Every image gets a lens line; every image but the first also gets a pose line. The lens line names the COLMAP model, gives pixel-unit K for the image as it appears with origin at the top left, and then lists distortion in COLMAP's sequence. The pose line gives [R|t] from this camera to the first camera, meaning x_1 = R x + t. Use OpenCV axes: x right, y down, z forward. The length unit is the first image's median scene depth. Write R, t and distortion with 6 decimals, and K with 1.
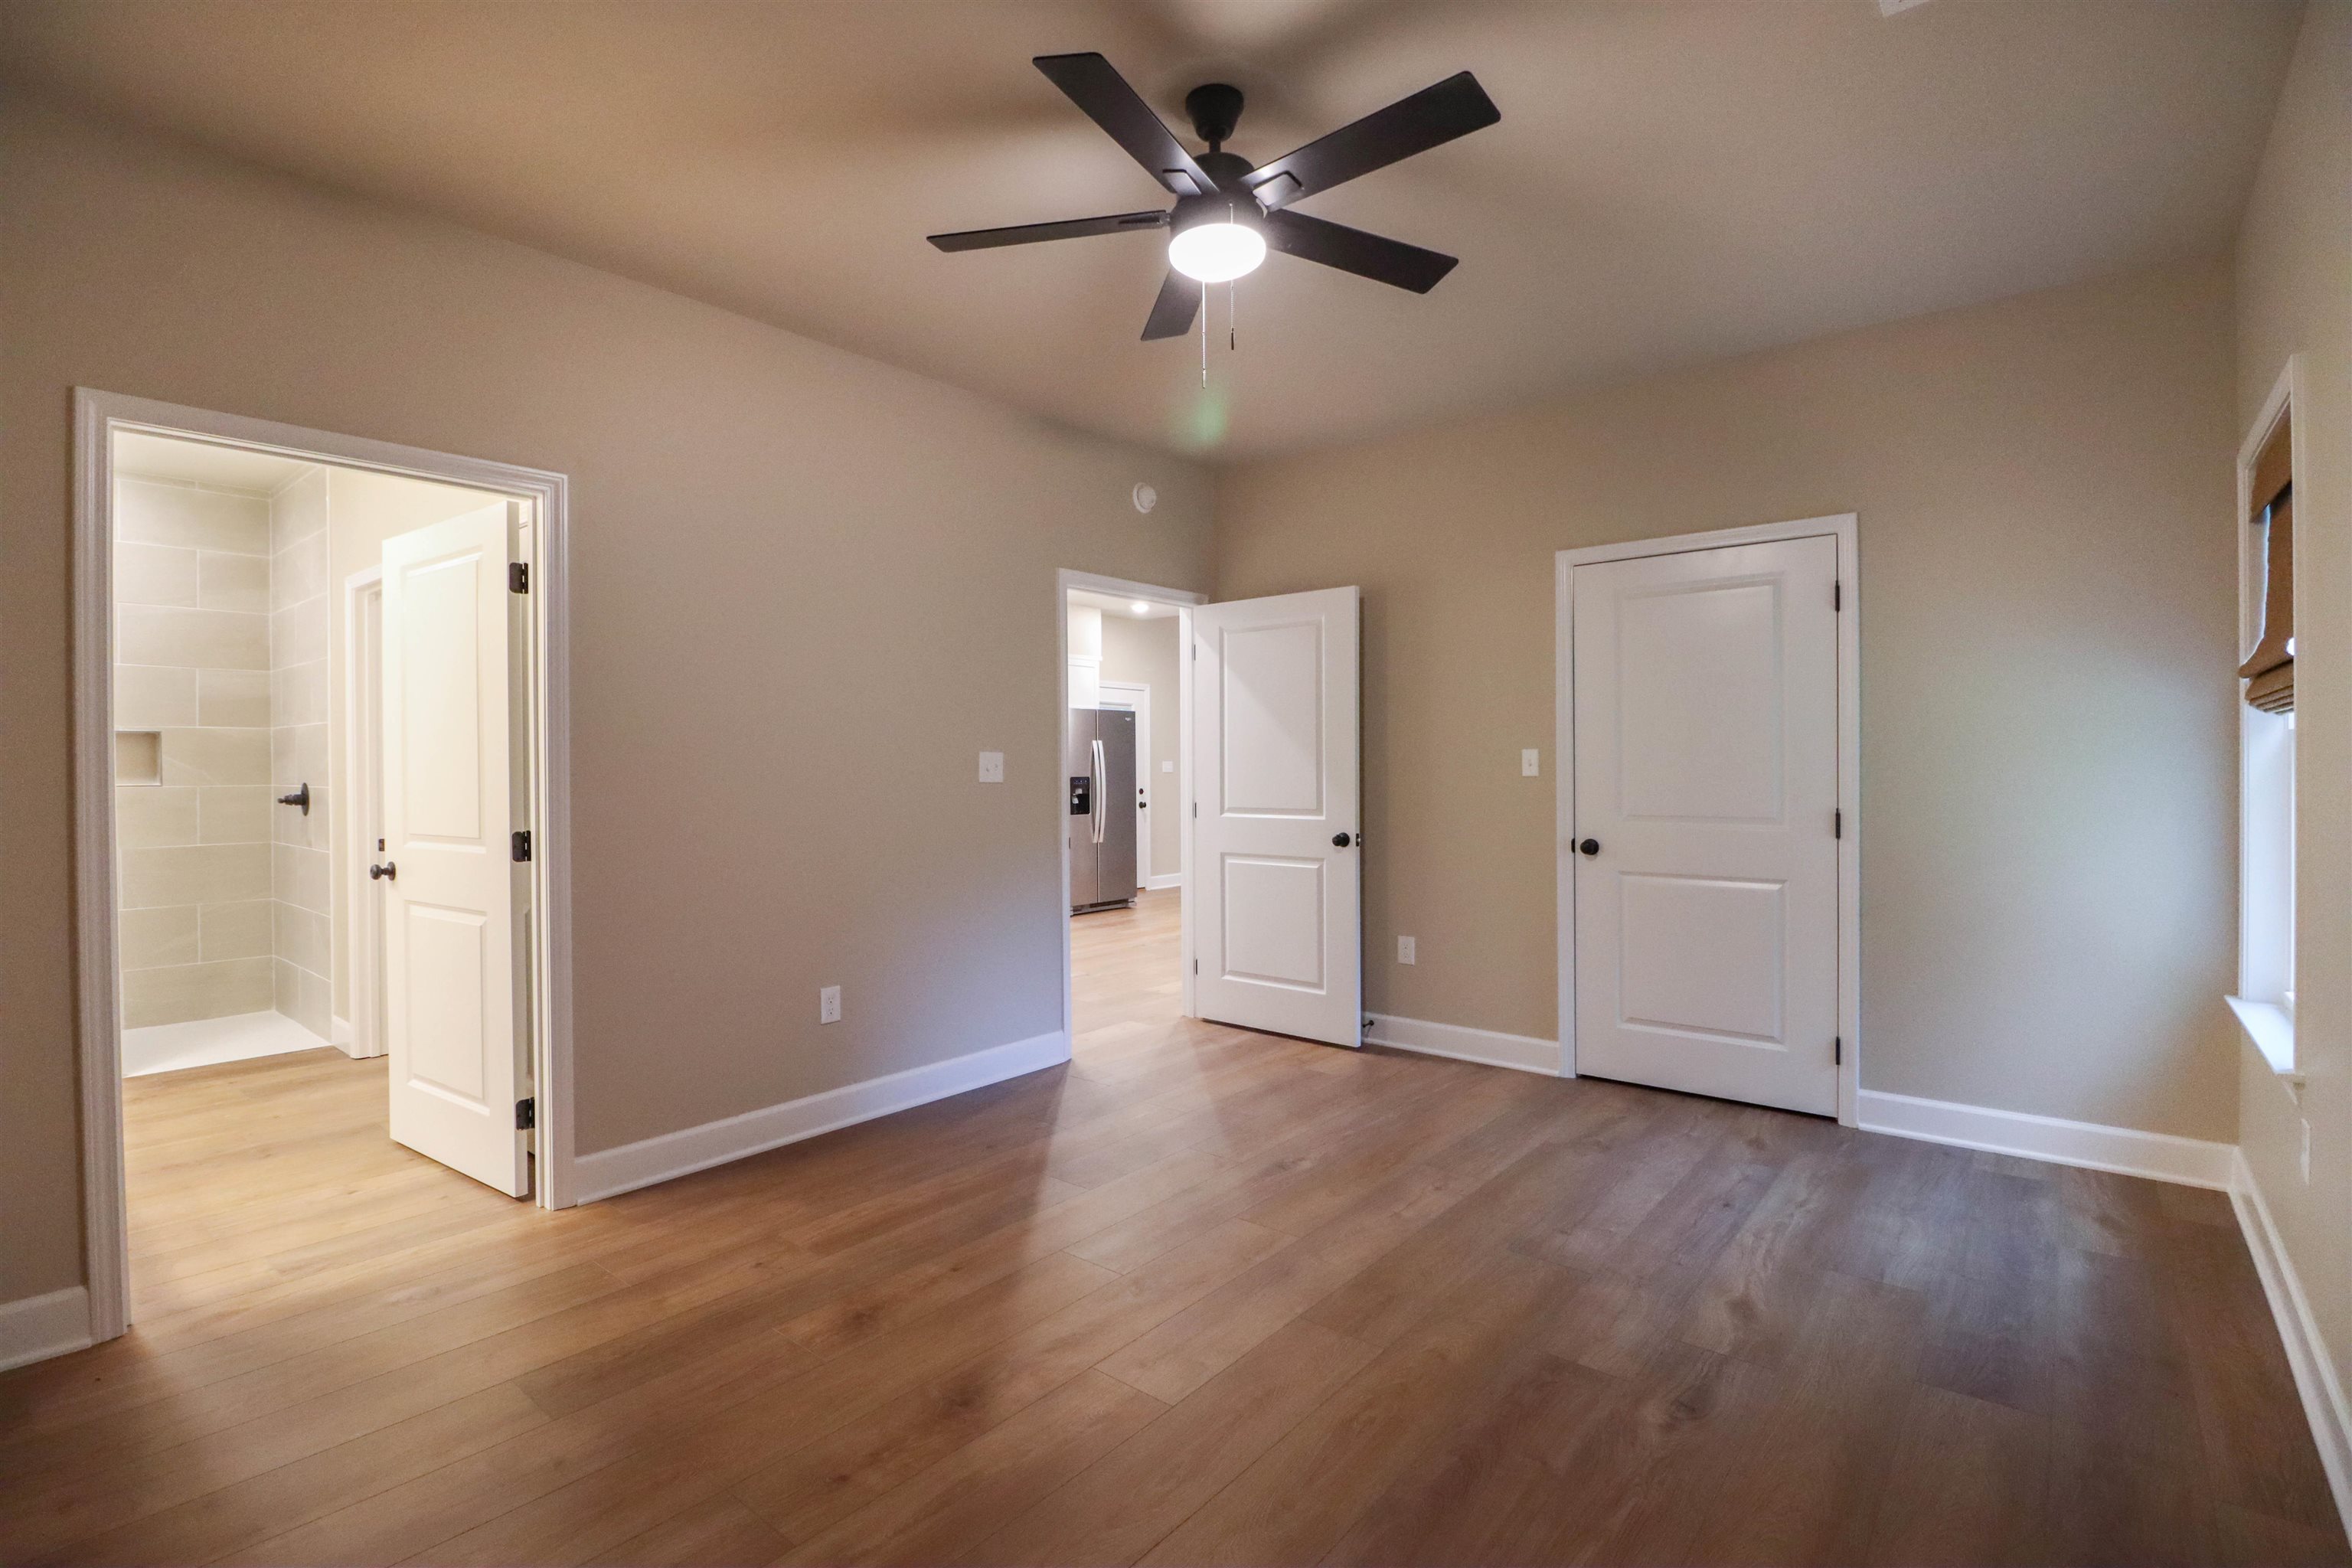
lens RADIAL K [[1101.9, 0, 1172.2], [0, 1101.9, 767.8], [0, 0, 1]] dist [-0.020120, -0.000731]
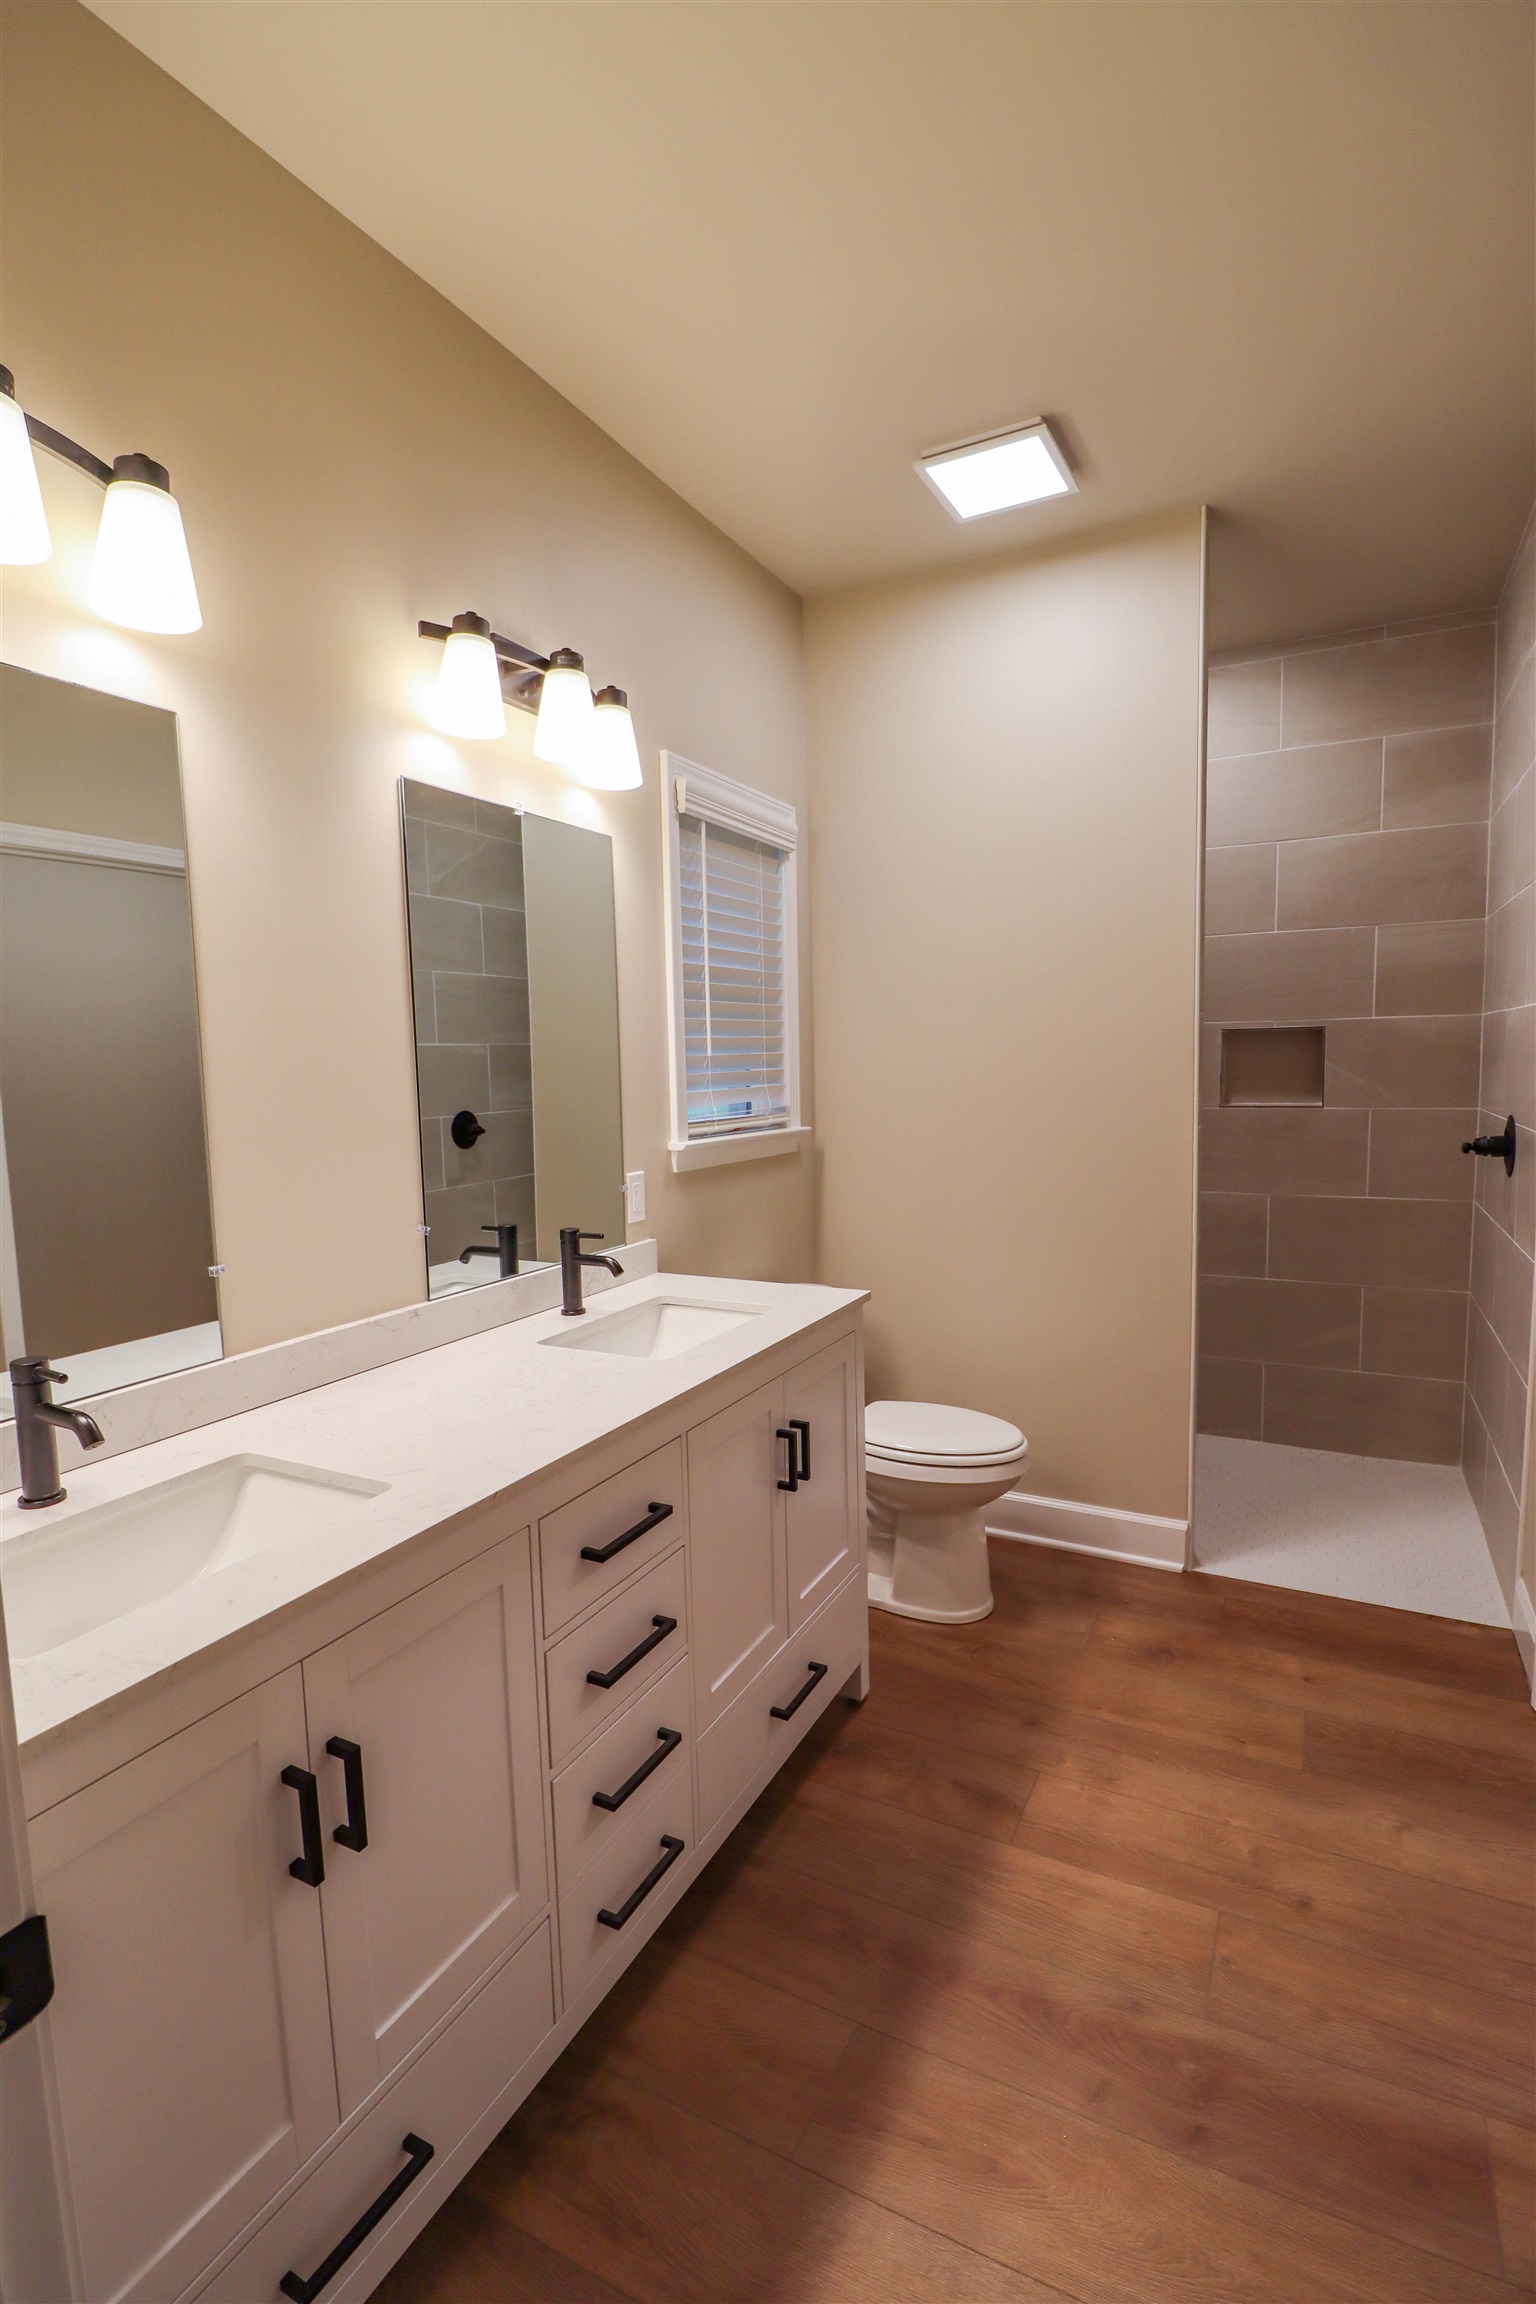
lens RADIAL K [[1079.4, 0, 768.0], [0, 1079.4, 1152.0], [0, 0, 1]] dist [-0.020120, -0.000731]
pose [[0.208088, 0.082867, -0.974593, -0.346263], [0.015038, 0.996016, 0.087899, -0.019672], [0.977994, -0.032946, 0.206013, 0.514790]]
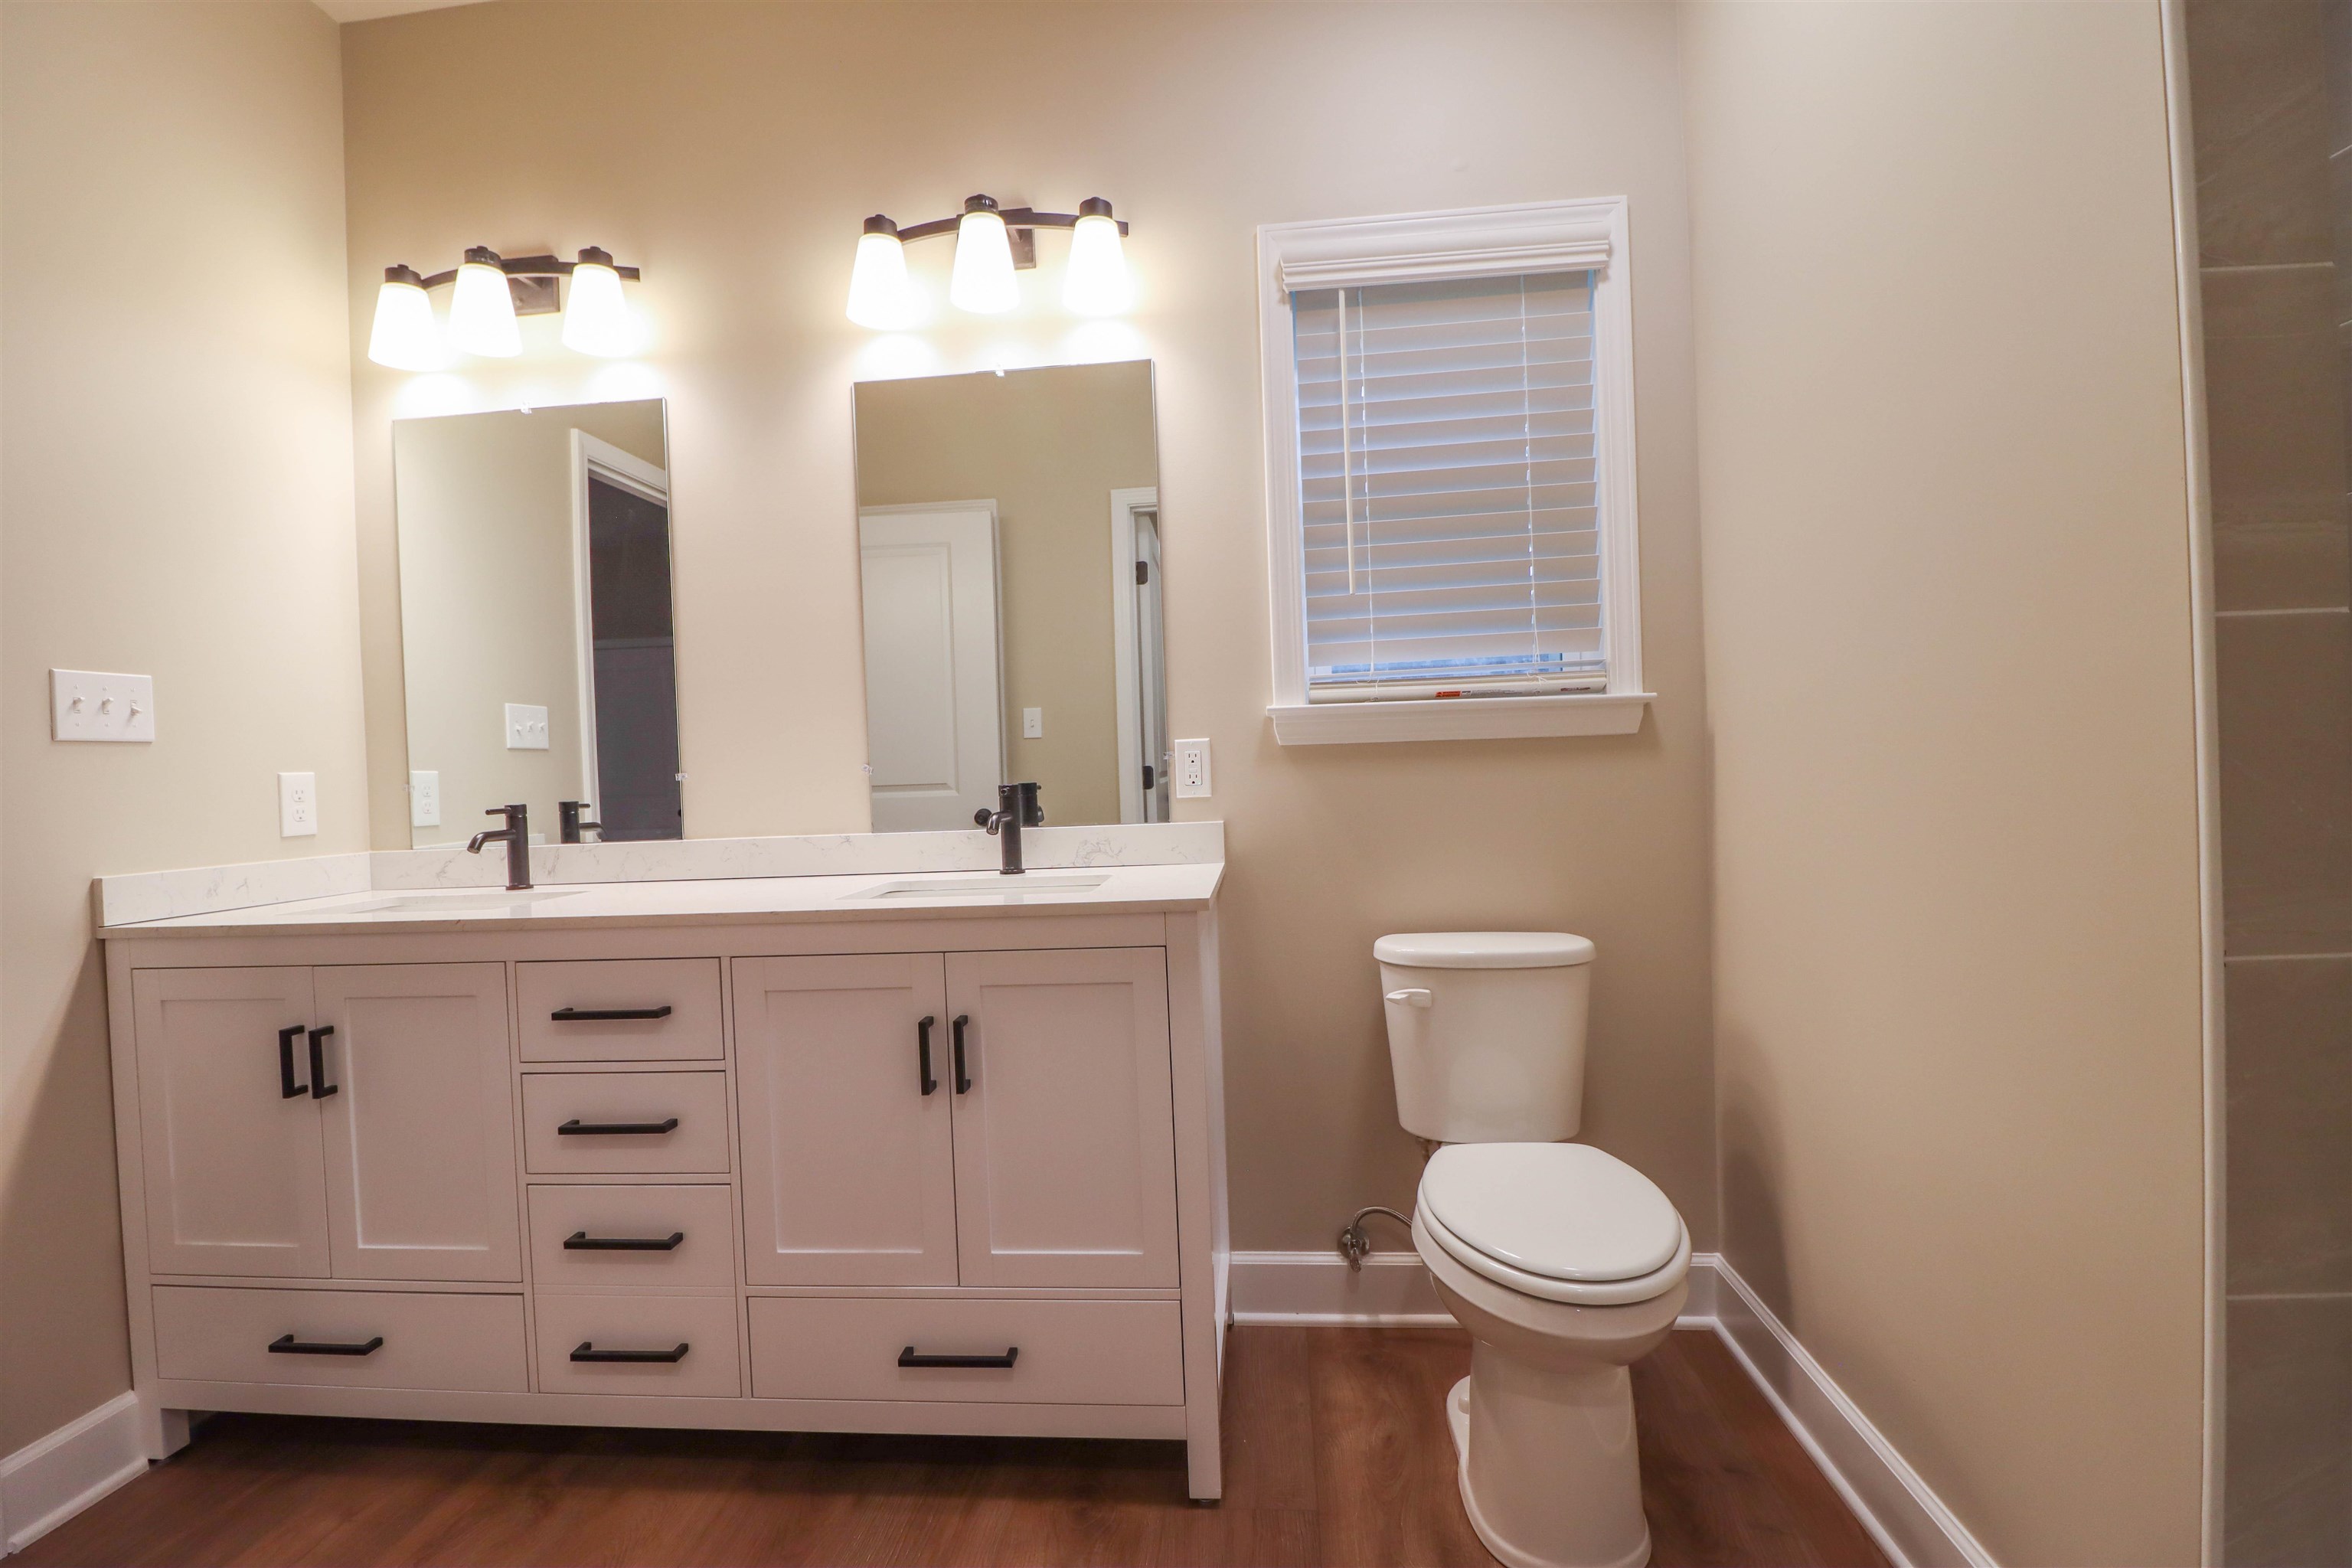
lens RADIAL K [[1101.9, 0, 1172.2], [0, 1101.9, 767.8], [0, 0, 1]] dist [-0.020120, -0.000731]
pose [[-0.828402, 0.041236, -0.558614, -0.574991], [0.040502, 0.999086, 0.013690, 0.032975], [0.558668, -0.011284, -0.829315, 0.878791]]
